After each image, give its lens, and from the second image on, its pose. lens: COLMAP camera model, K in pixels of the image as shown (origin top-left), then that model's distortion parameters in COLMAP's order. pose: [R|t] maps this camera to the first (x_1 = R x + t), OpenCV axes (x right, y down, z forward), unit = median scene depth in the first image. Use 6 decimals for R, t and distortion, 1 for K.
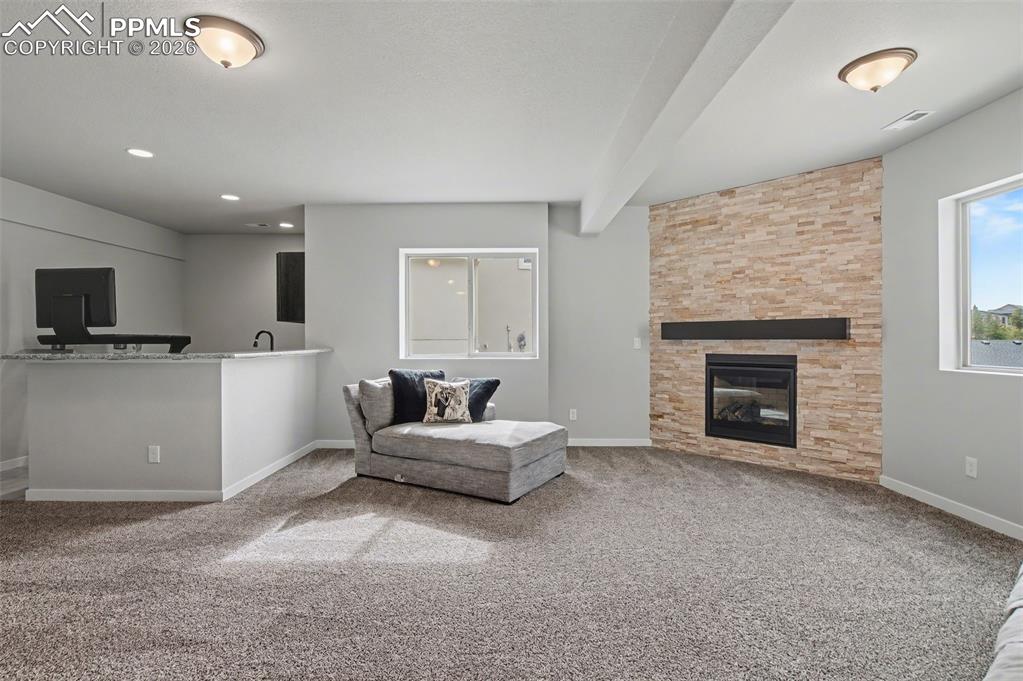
lens RADIAL K [[487.1, 0, 505.8], [0, 487.1, 339.4], [0, 0, 1]] dist [0.000136, 0.000131]
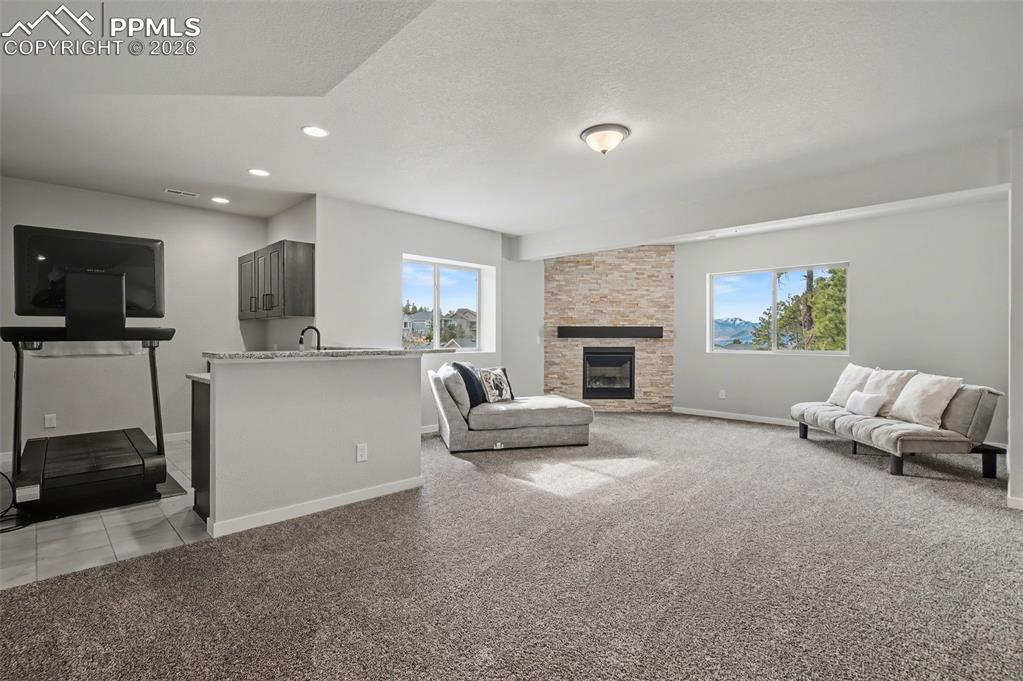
lens RADIAL K [[478.6, 0, 498.3], [0, 478.6, 339.3], [0, 0, 1]] dist [0.000537, 0.000072]
pose [[0.713806, 0.001909, 0.700340, -0.973290], [-0.004068, 0.999991, 0.001420, 0.004452], [-0.700331, -0.003863, 0.713808, 0.099963]]
